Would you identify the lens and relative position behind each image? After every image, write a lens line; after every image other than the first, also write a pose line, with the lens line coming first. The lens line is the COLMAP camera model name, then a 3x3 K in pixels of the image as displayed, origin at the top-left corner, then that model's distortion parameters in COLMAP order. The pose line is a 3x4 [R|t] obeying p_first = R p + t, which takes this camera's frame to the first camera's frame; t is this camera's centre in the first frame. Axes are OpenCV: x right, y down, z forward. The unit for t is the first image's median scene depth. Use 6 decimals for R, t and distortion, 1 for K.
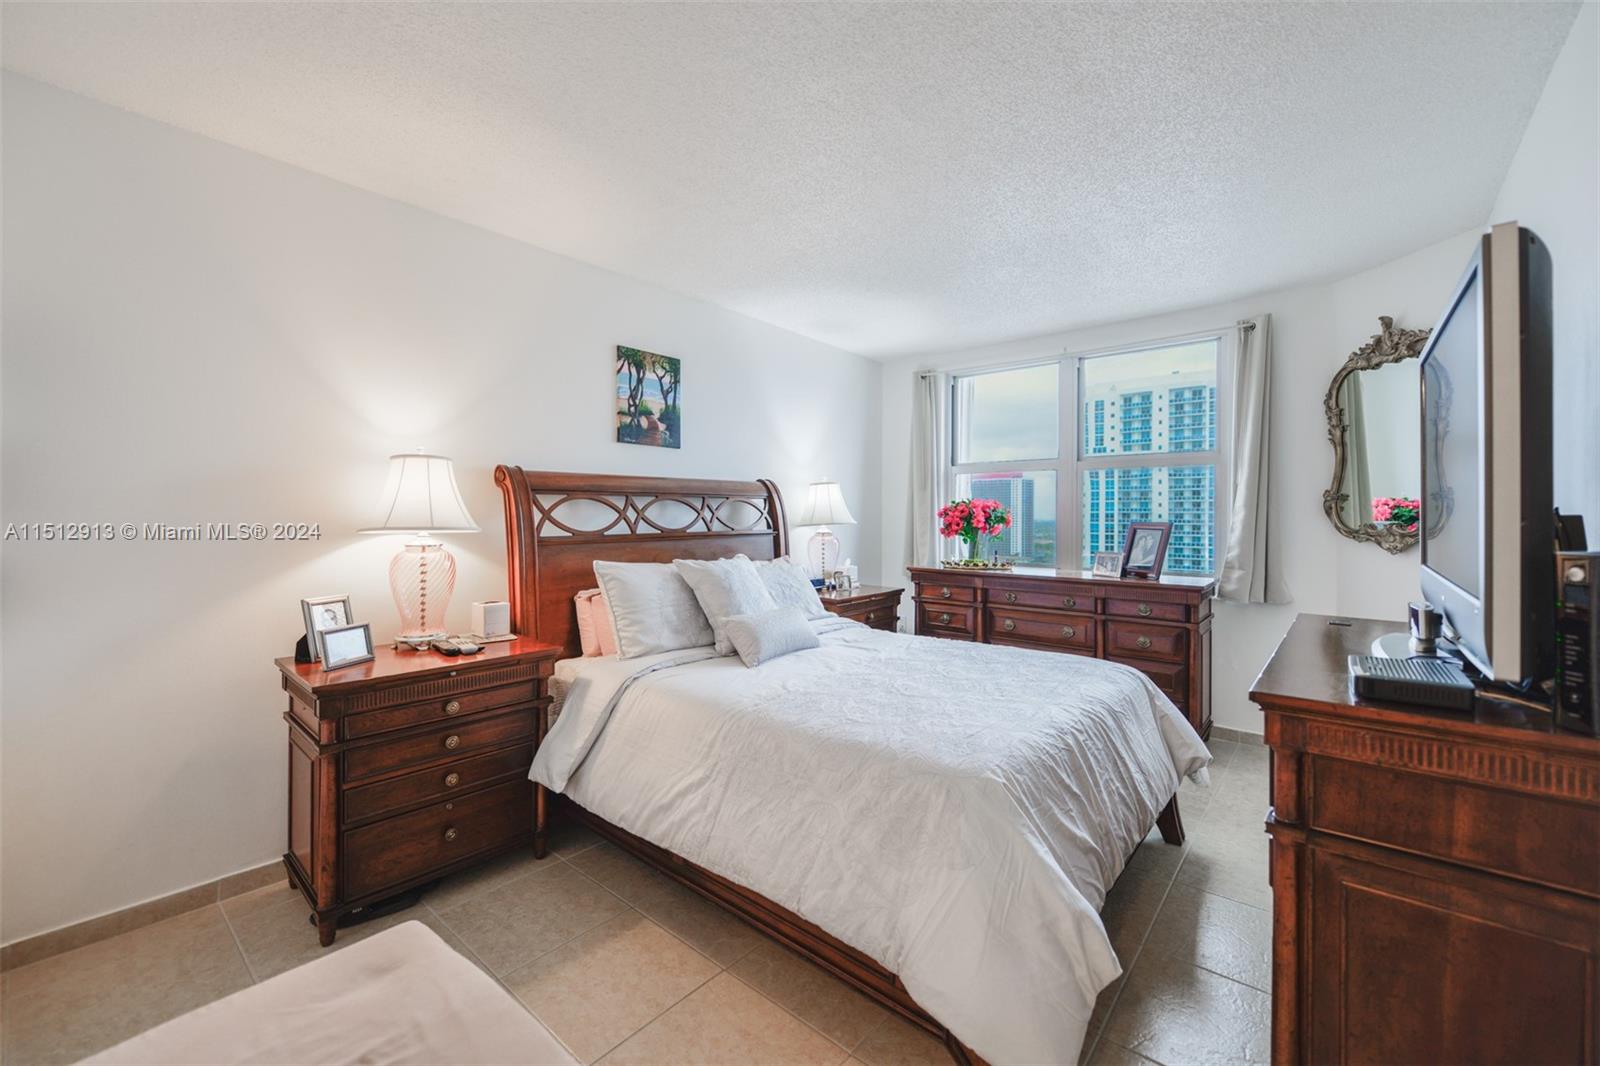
lens RADIAL K [[633.7, 0, 789.2], [0, 633.7, 523.5], [0, 0, 1]] dist [-0.002065, -0.001865]
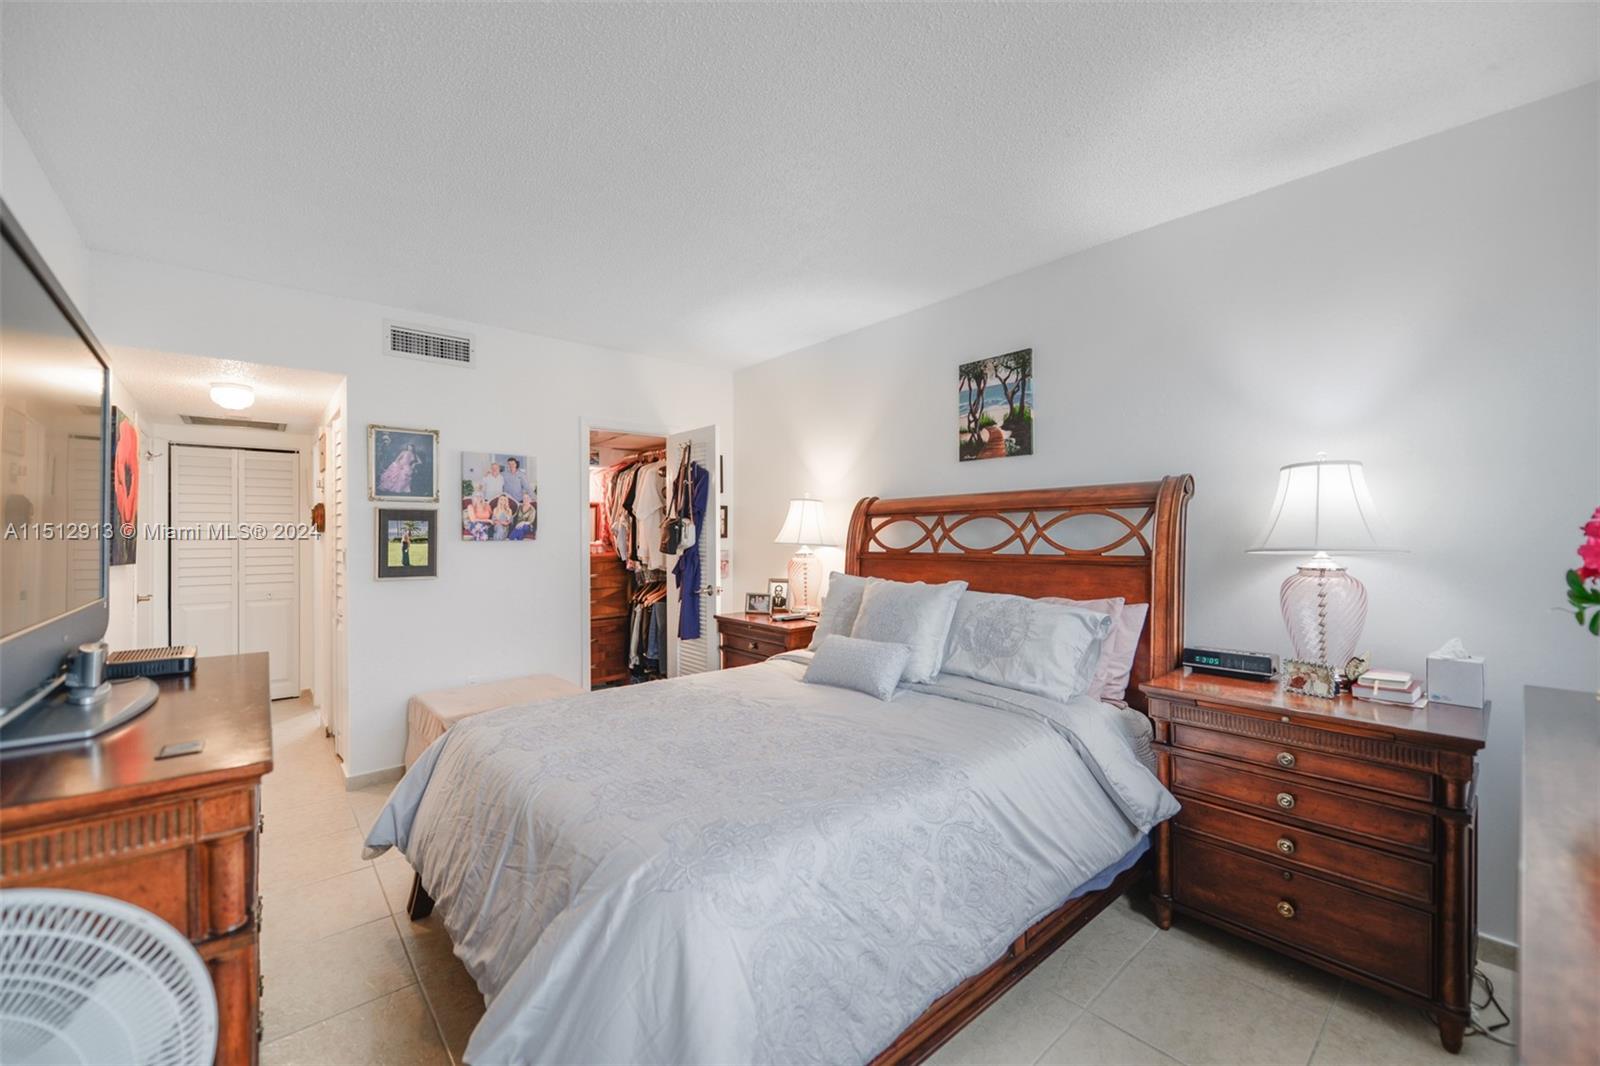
lens RADIAL K [[633.7, 0, 793.5], [0, 633.7, 533.5], [0, 0, 1]] dist [-0.002065, -0.001865]
pose [[-0.141140, -0.001615, -0.989988, 0.728444], [-0.006525, 0.999978, -0.000701, -0.011409], [0.989968, 0.006361, -0.141148, 0.840890]]
